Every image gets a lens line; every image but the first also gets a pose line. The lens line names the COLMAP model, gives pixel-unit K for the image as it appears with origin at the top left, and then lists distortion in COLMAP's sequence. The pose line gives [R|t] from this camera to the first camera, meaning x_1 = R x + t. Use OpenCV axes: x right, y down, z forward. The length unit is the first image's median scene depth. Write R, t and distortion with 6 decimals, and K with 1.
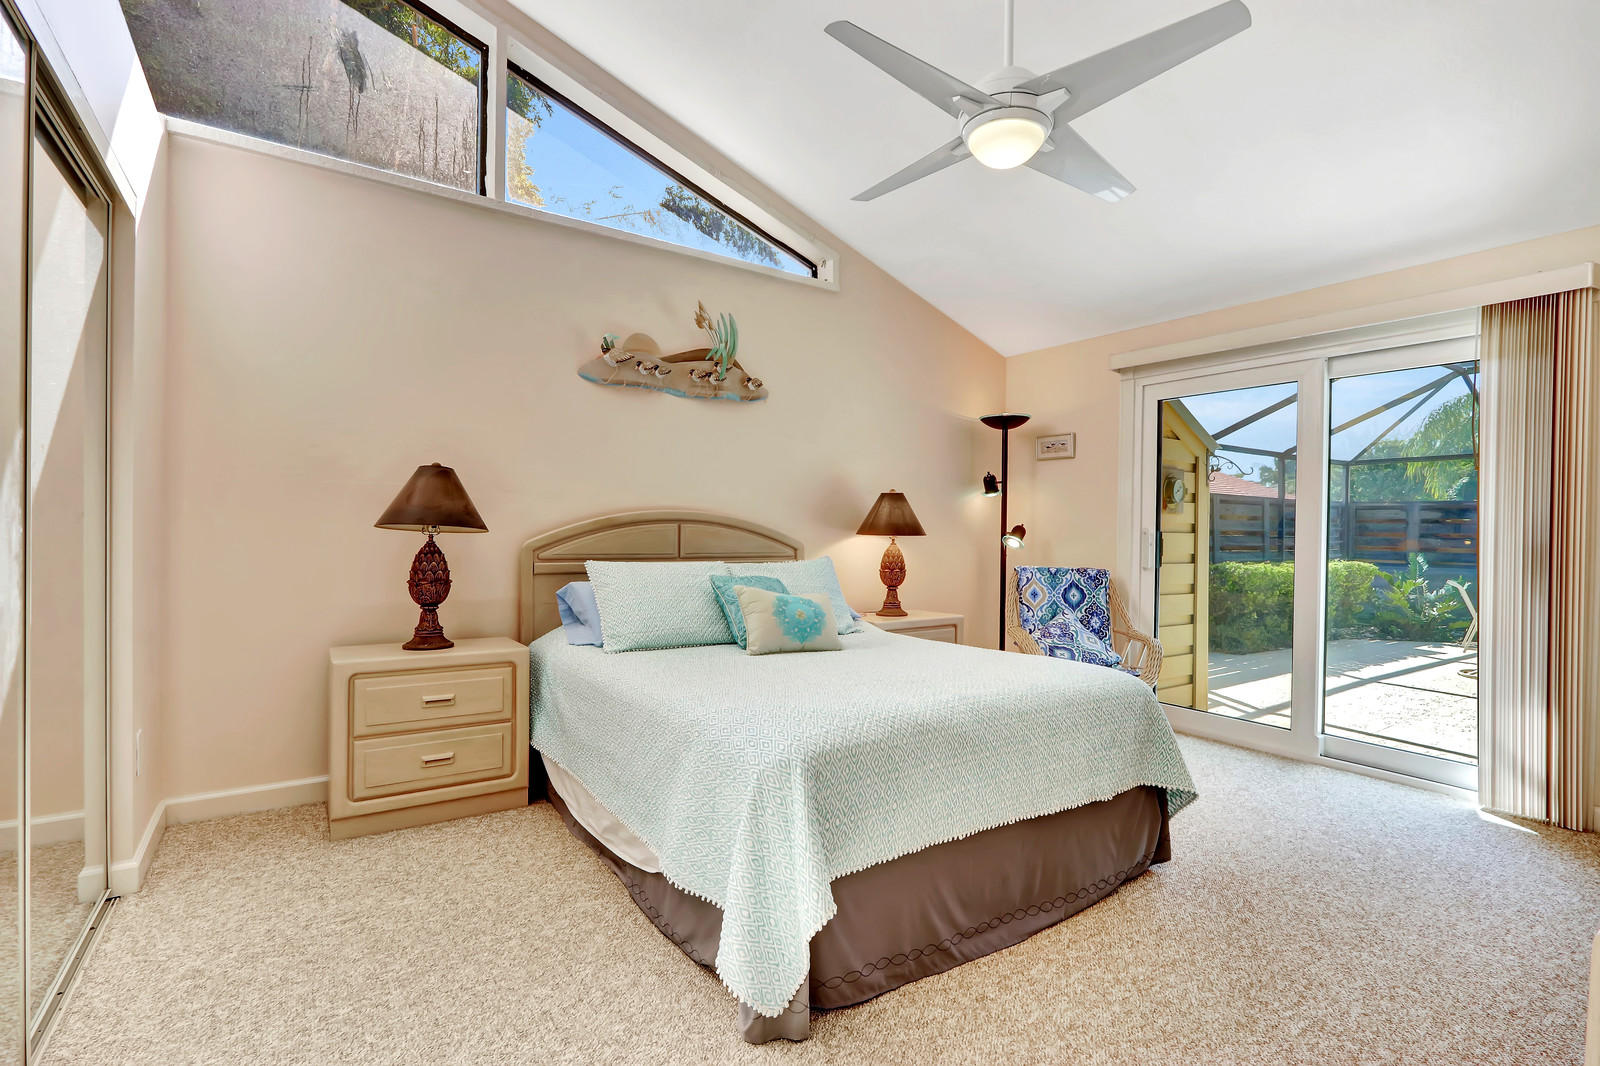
lens RADIAL K [[744.6, 0, 829.2], [0, 744.6, 529.5], [0, 0, 1]] dist [-0.002364, 0.000031]
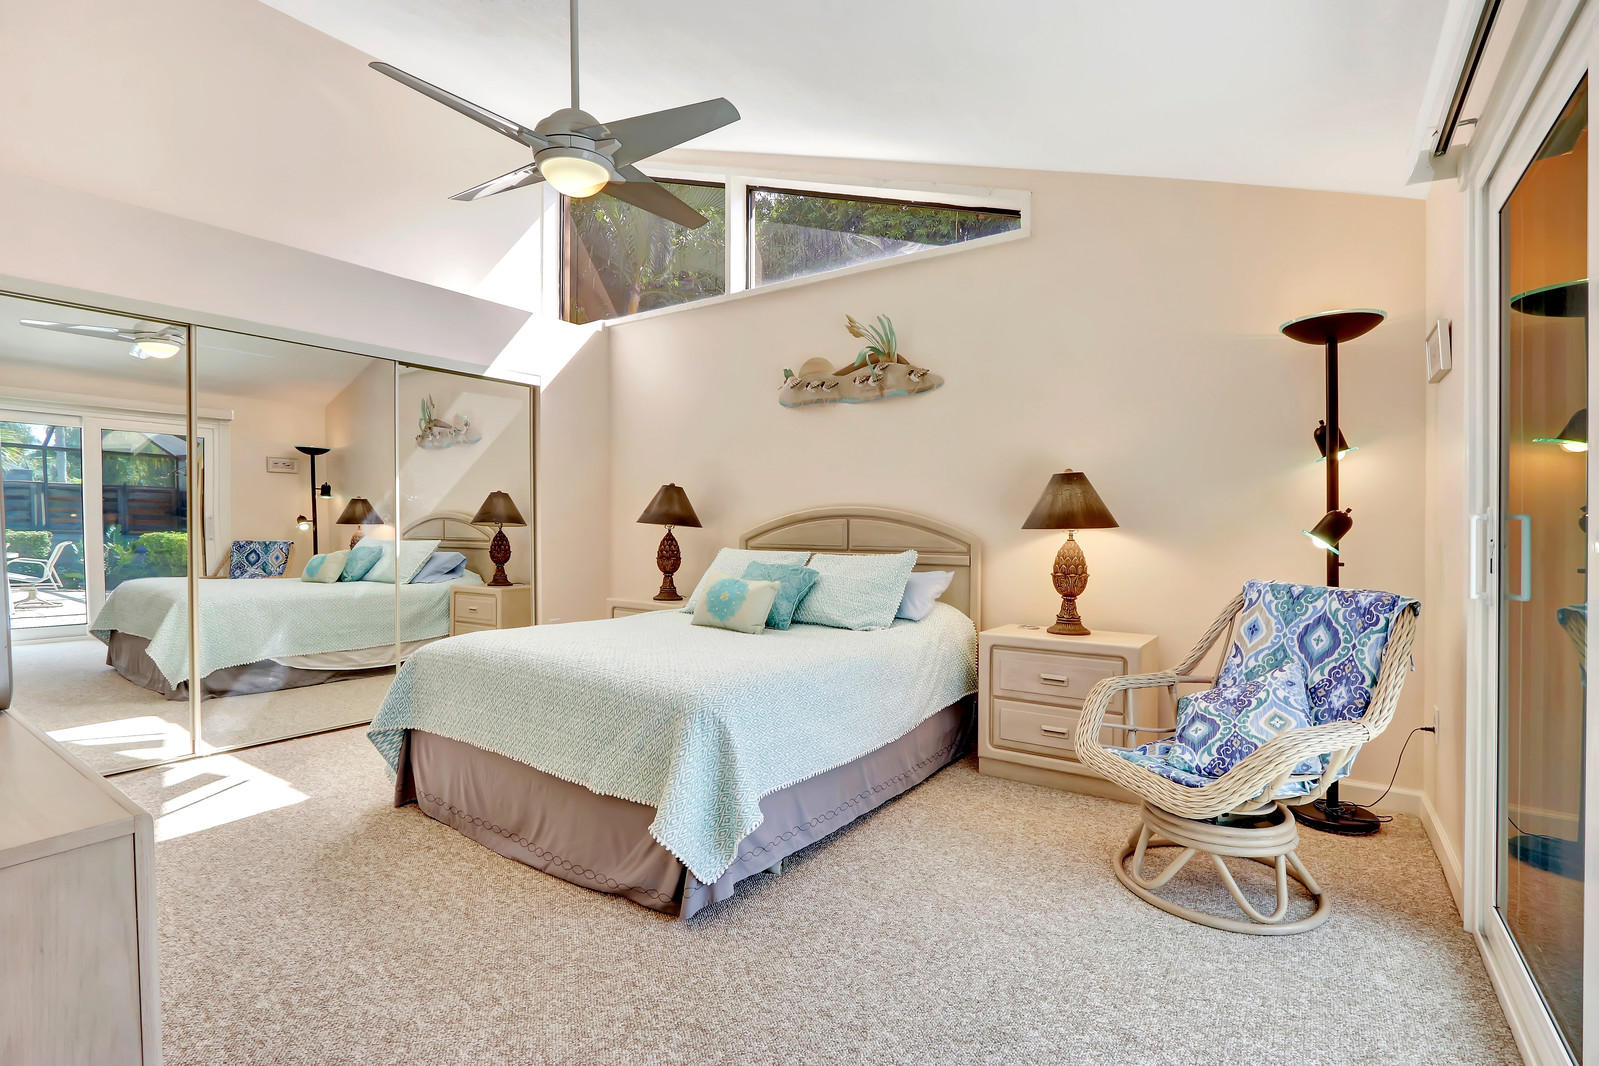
lens RADIAL K [[743.9, 0, 798.0], [0, 743.9, 535.5], [0, 0, 1]] dist [-0.017736, 0.000649]
pose [[0.346789, 0.003595, -0.937936, 0.779624], [0.003492, 0.999981, 0.005124, 0.010822], [0.937937, -0.005052, 0.346770, 0.522494]]
